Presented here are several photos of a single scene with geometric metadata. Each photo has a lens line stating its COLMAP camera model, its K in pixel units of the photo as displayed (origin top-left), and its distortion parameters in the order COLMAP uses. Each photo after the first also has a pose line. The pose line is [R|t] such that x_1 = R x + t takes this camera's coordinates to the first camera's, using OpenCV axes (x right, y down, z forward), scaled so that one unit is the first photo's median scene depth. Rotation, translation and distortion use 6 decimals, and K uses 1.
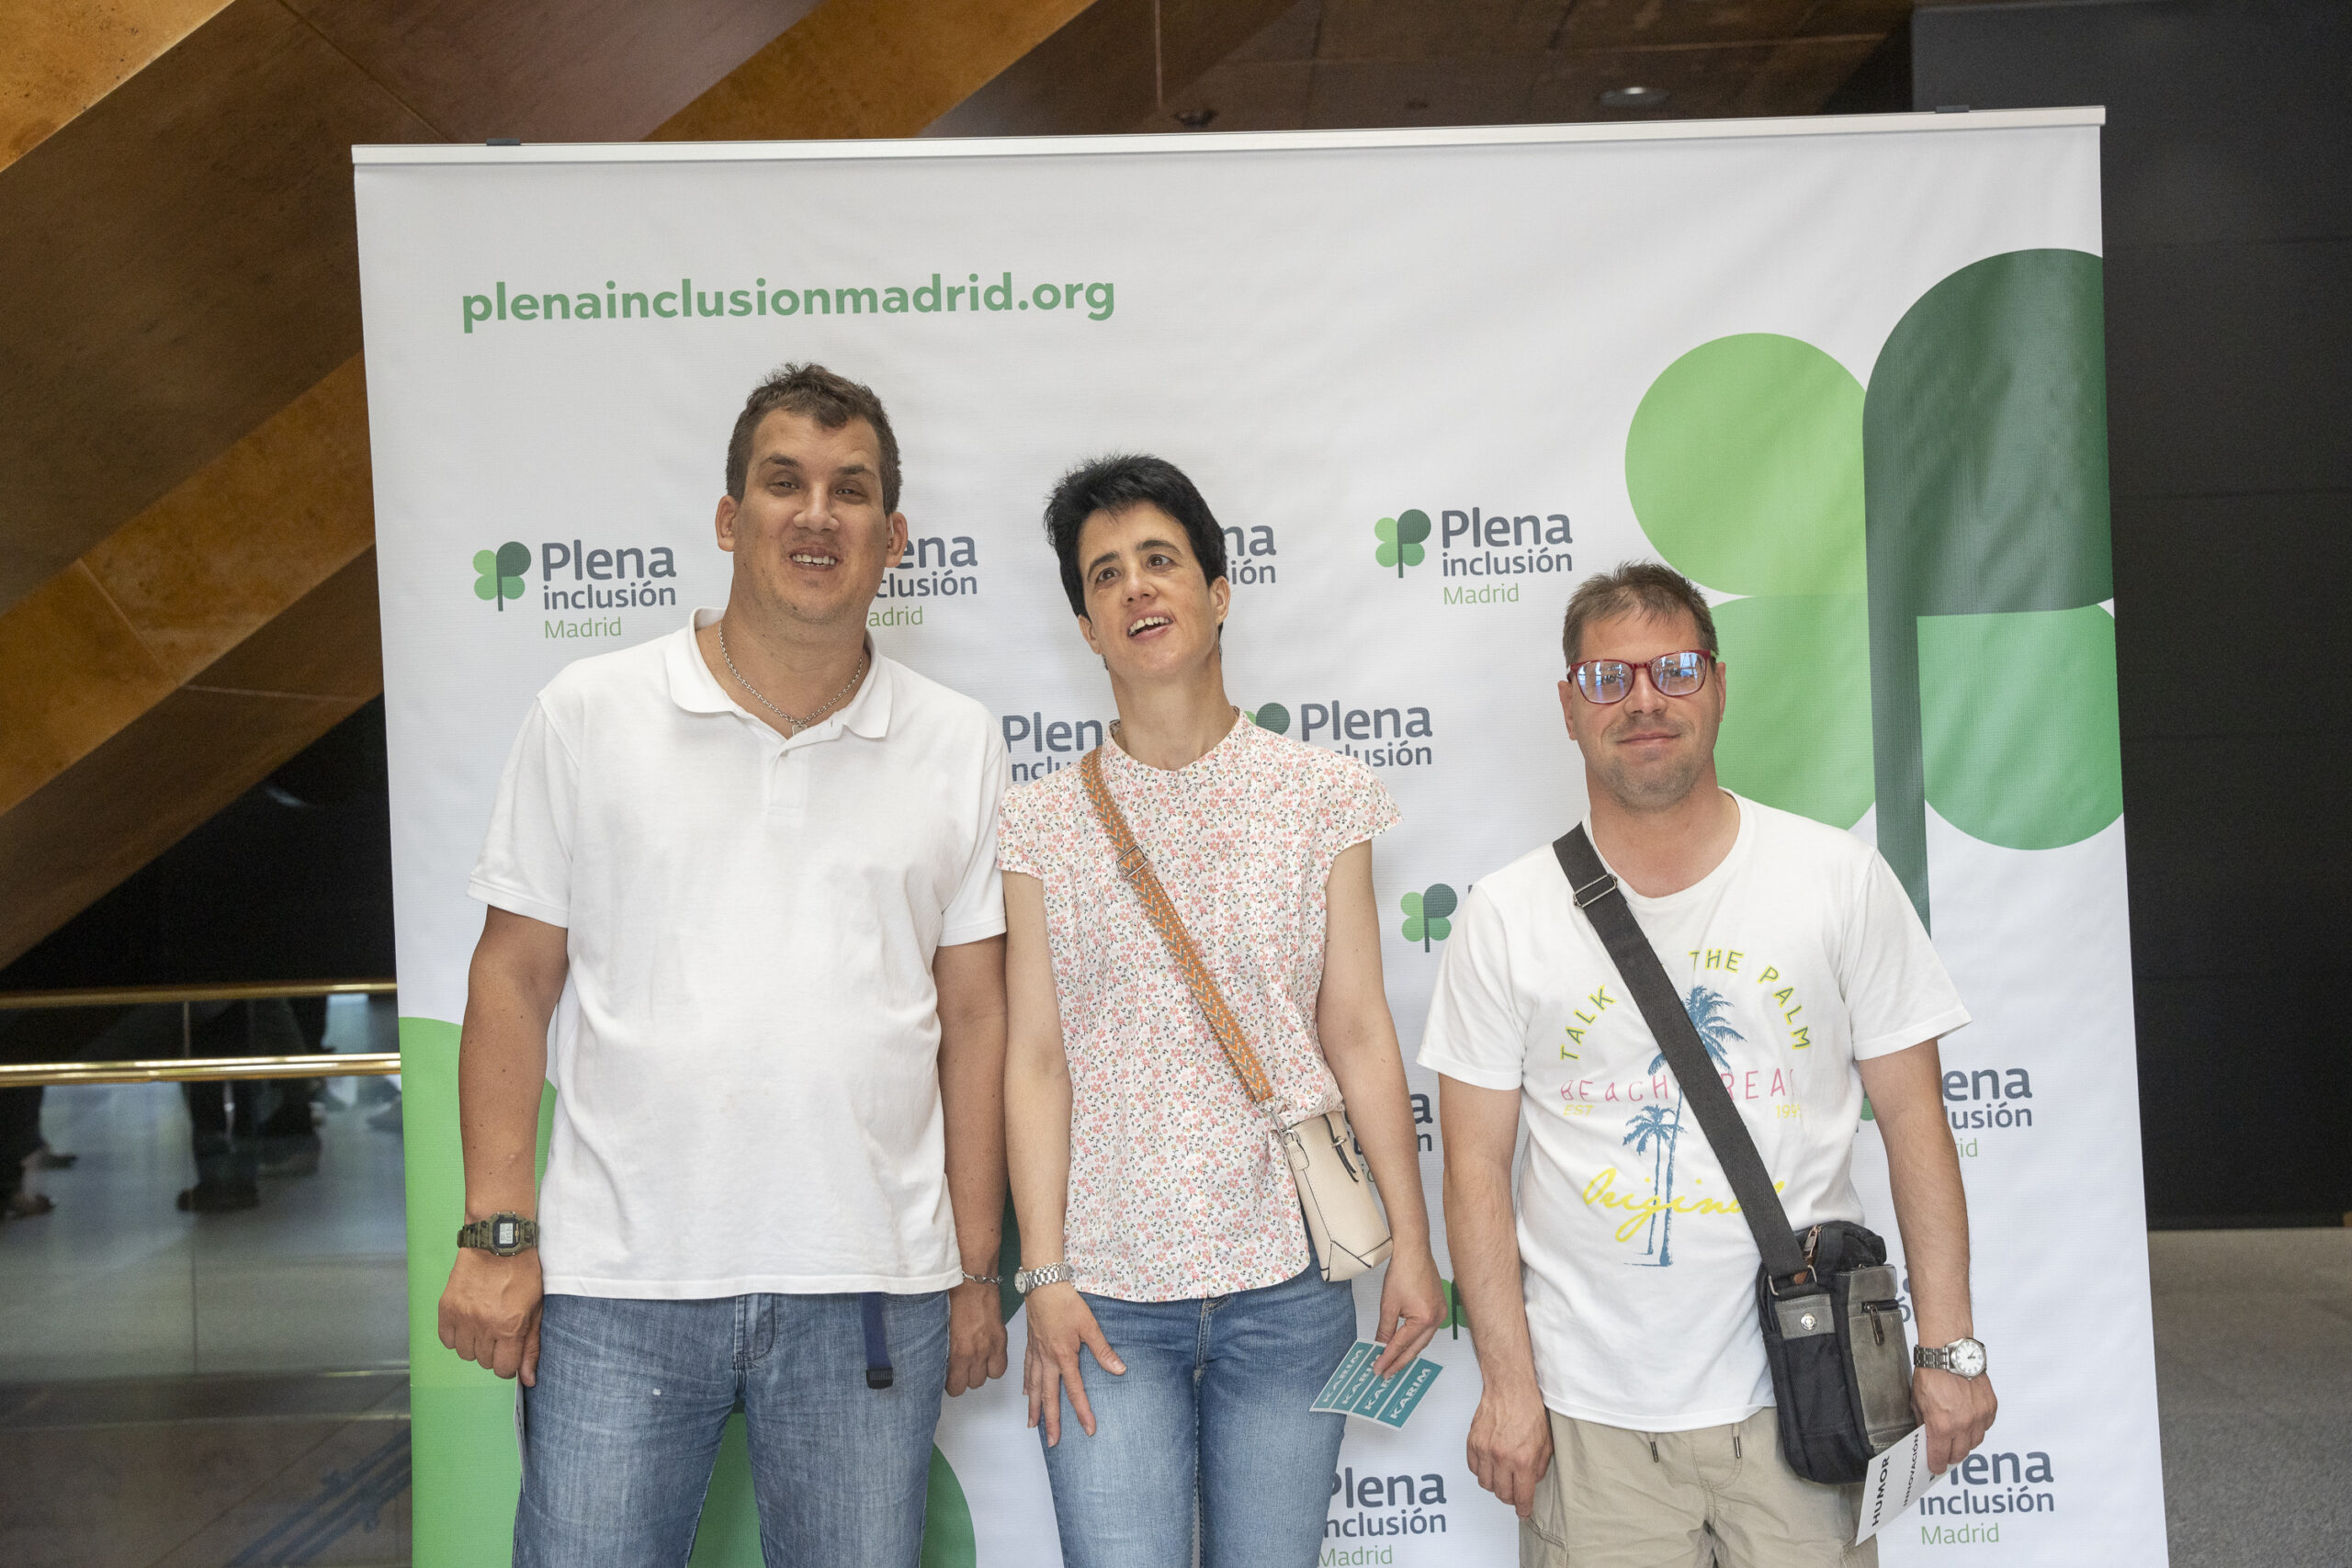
lens RADIAL K [[2993.1, 0, 1171.1], [0, 2993.1, 771.6], [0, 0, 1]] dist [0.096260, 0.000000]
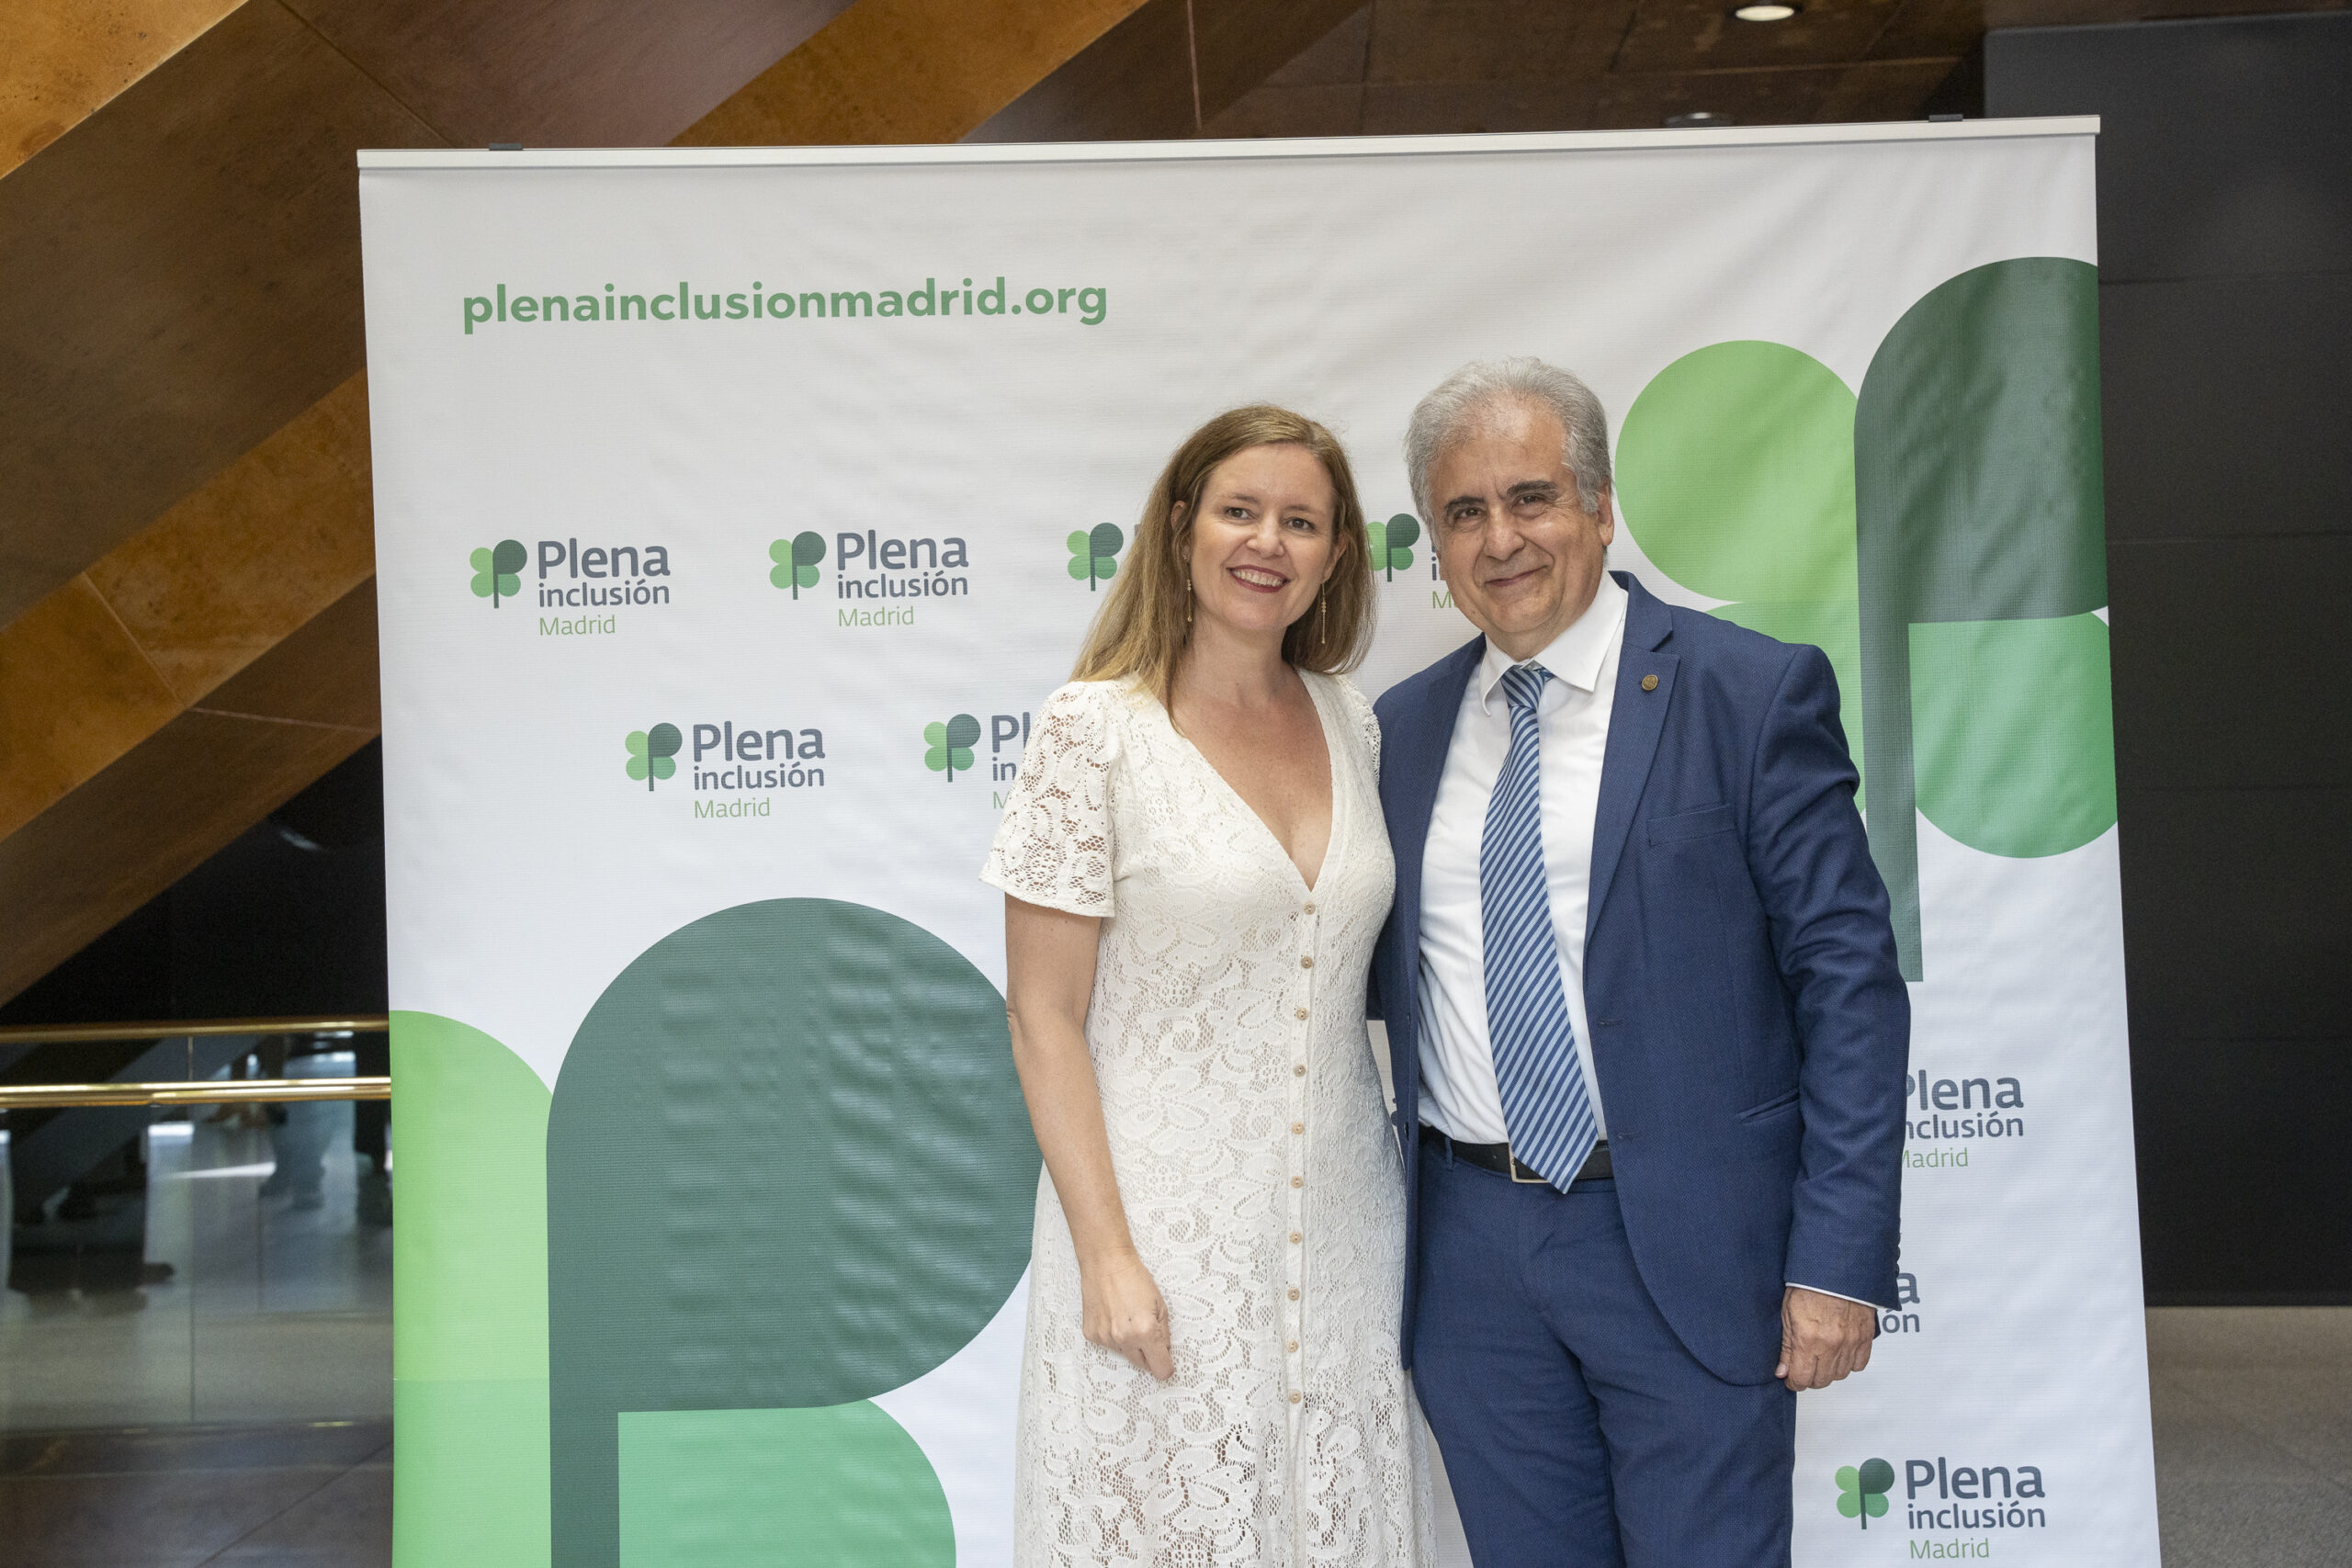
lens RADIAL K [[3306.8, 0, 1214.7], [0, 3306.8, 787.1], [0, 0, 1]] dist [0.152571, 0.000000]
pose [[0.999615, 0.007032, -0.026823, 0.047684], [-0.007870, 0.999481, -0.031248, 0.038869], [0.026589, 0.031447, 0.999152, -0.107113]]
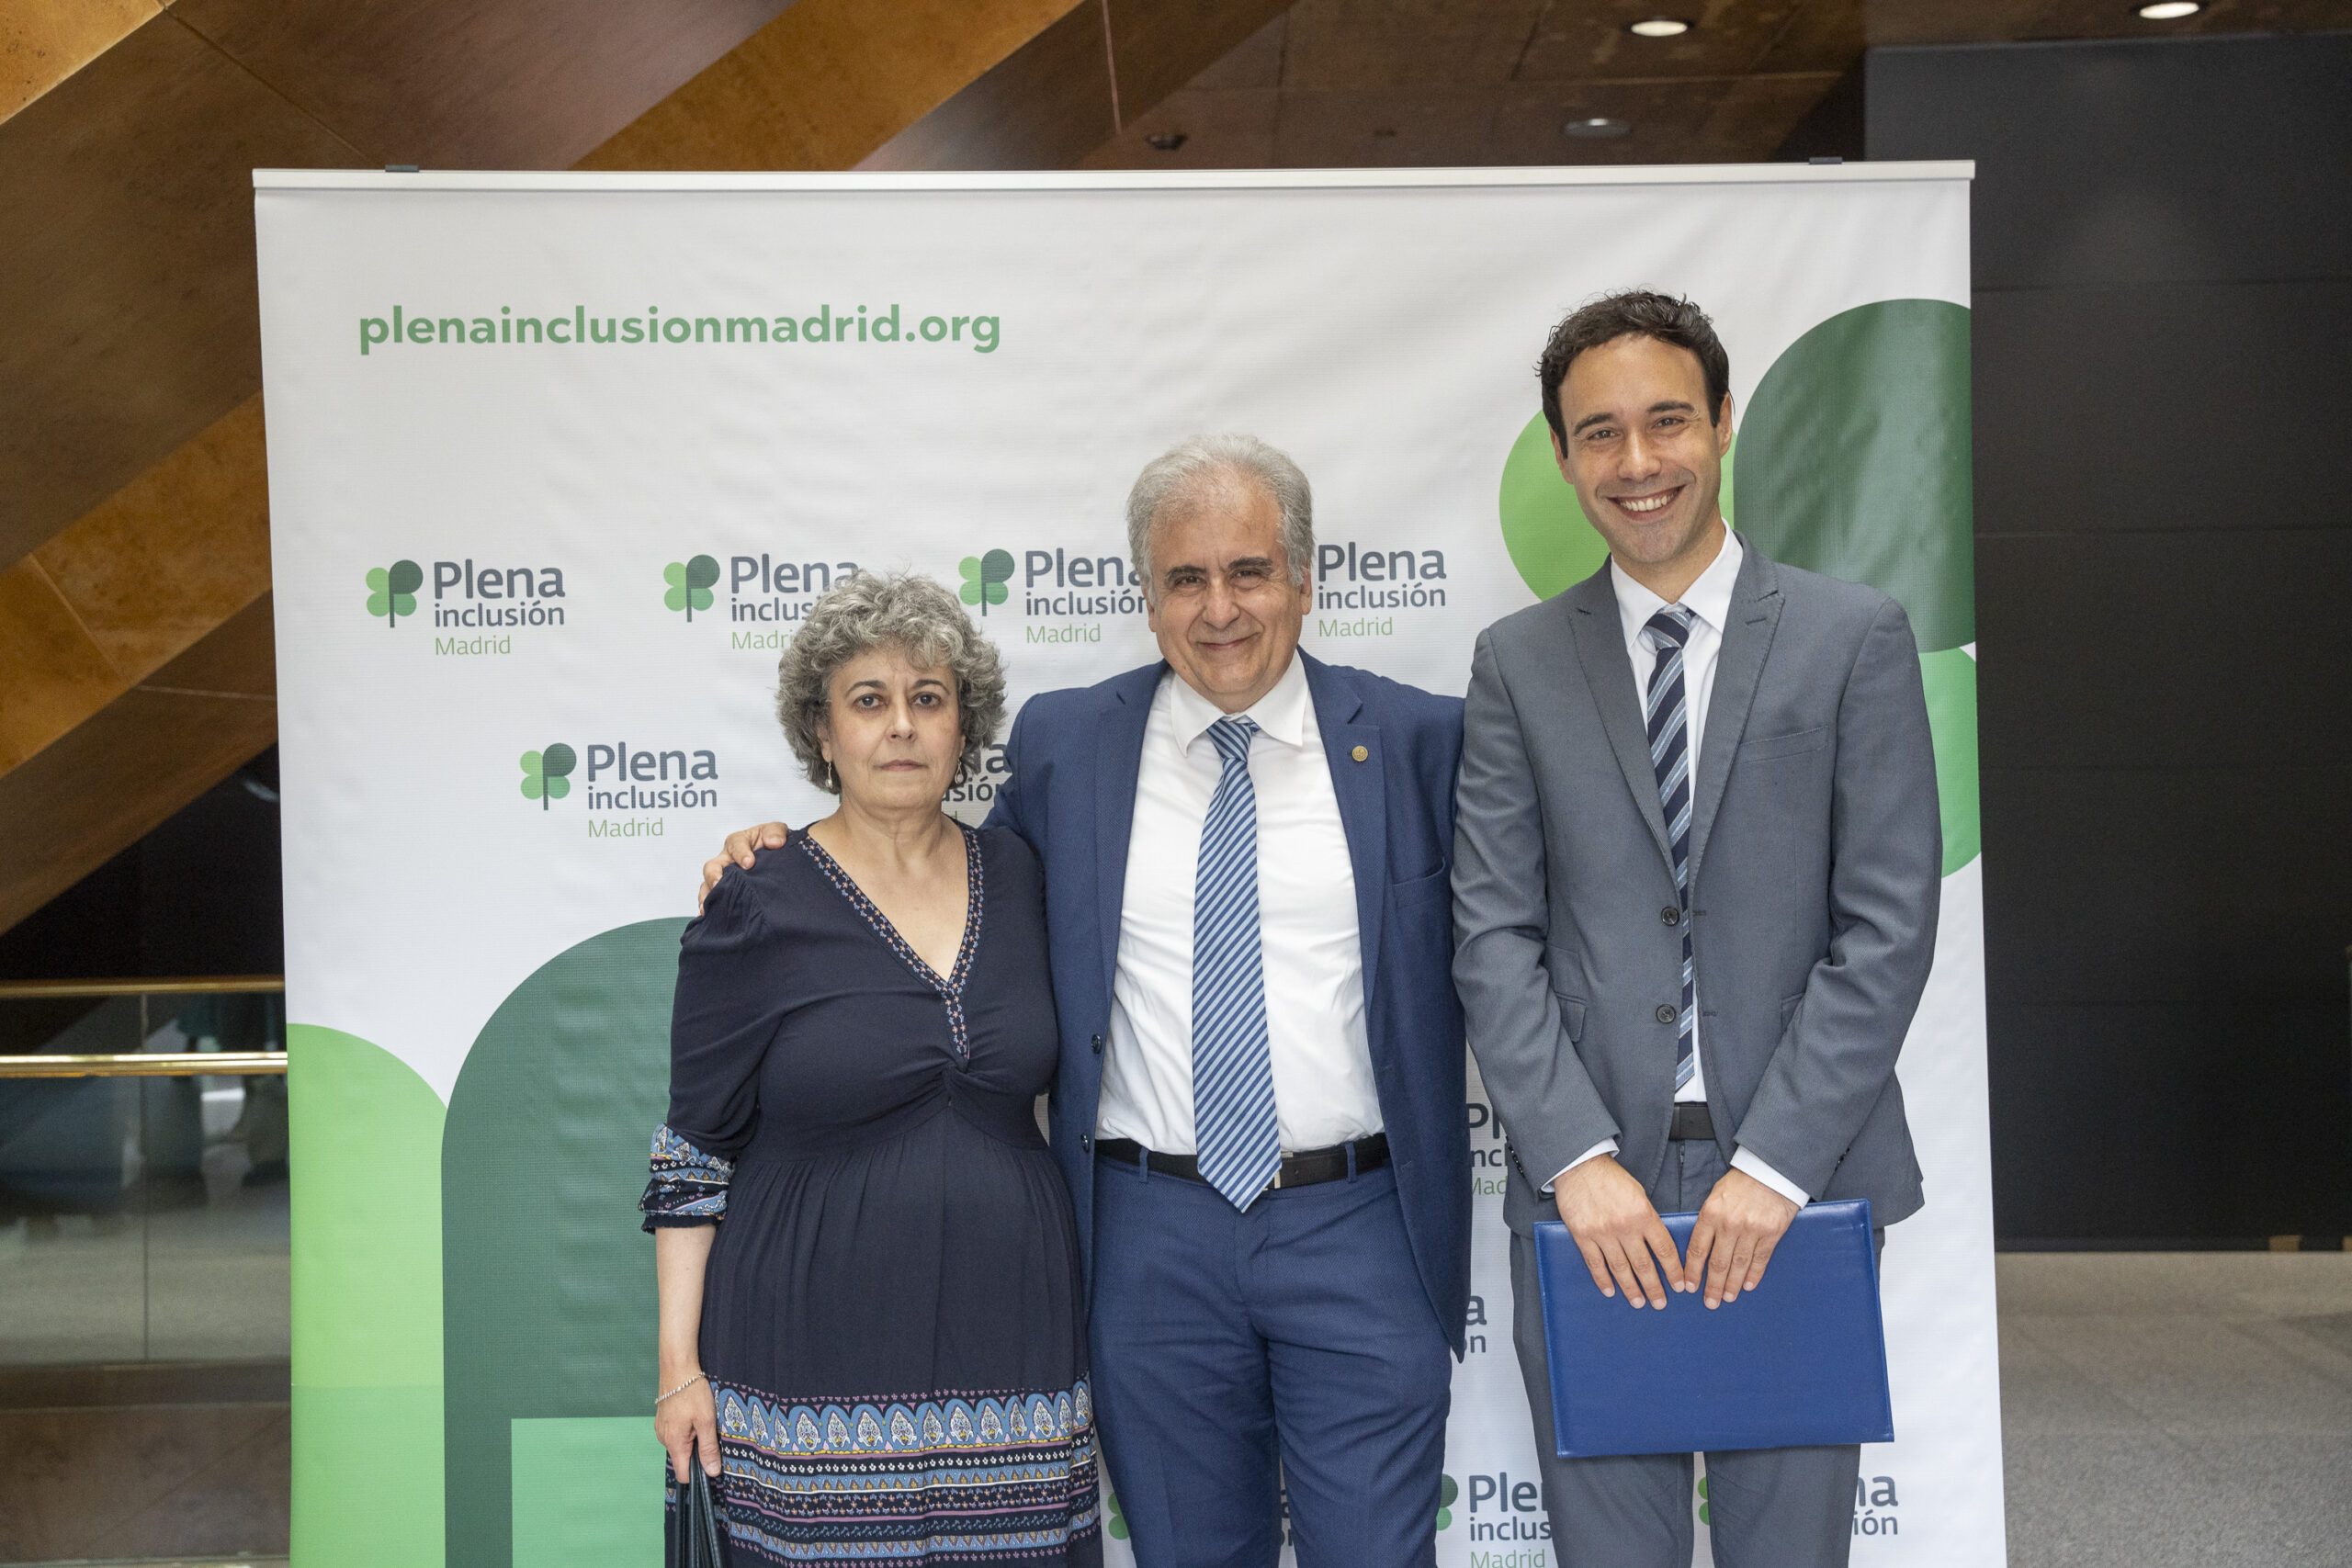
lens RADIAL K [[2953.6, 0, 1232.5], [0, 2953.6, 766.7], [0, 0, 1]] dist [0.091342, 0.000000]
pose [[0.999824, 0.017134, -0.007654, 0.069194], [-0.017127, 0.999853, 0.001058, -0.011981], [0.007671, -0.000926, 0.999970, -0.006790]]
